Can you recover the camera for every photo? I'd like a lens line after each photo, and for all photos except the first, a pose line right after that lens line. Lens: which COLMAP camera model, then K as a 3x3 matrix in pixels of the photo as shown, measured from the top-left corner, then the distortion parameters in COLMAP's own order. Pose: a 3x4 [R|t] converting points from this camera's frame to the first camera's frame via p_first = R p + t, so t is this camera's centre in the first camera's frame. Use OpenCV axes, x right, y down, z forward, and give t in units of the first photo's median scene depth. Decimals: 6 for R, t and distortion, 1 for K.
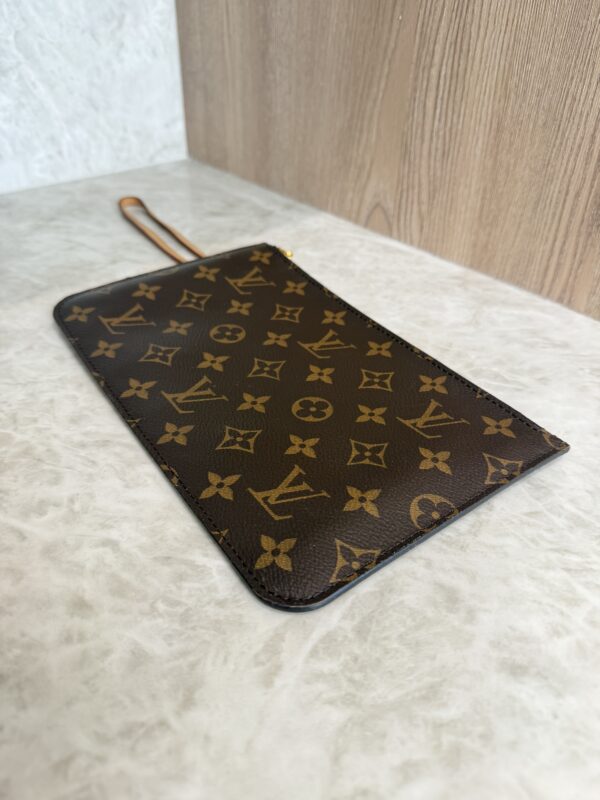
lens RADIAL K [[593.5, 0, 306.2], [0, 593.5, 397.0], [0, 0, 1]] dist [-0.043042, 0.011519]
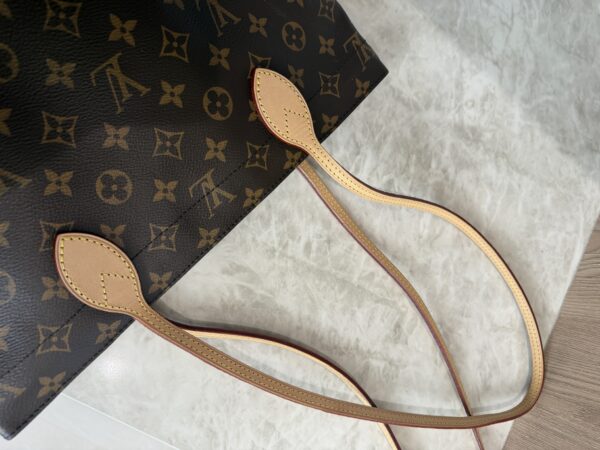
lens RADIAL K [[432.3, 0, 301.3], [0, 432.3, 224.8], [0, 0, 1]] dist [0.035382, -0.070932]
pose [[0.242993, 0.970025, 0.002309, -0.142010], [-0.818626, 0.203789, 0.536956, -0.598196], [0.520391, -0.132366, 0.843607, -0.229089]]
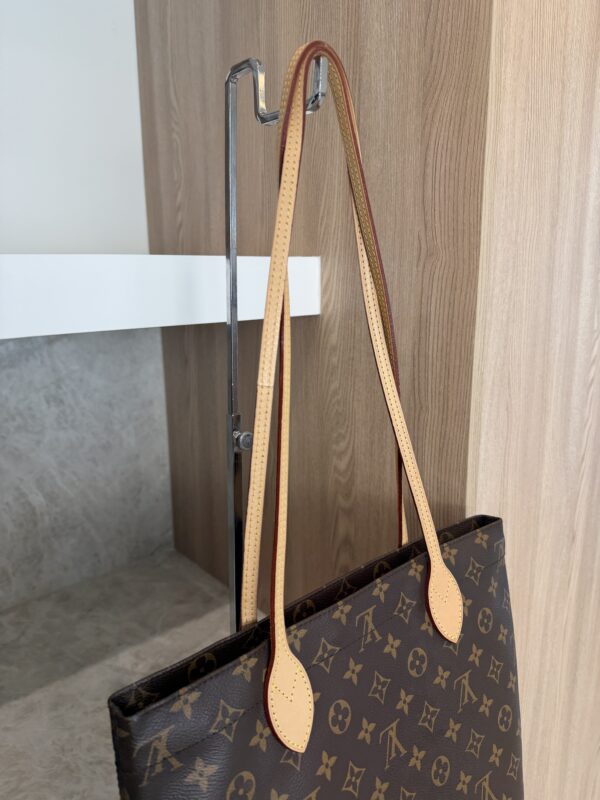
lens RADIAL K [[575.8, 0, 300.7], [0, 575.8, 400.9], [0, 0, 1]] dist [0.031320, -0.036927]
pose [[0.998492, -0.034893, -0.042384, 0.700640], [0.015006, 0.916097, -0.400675, -0.353504], [0.052808, 0.399435, 0.915239, -1.911759]]
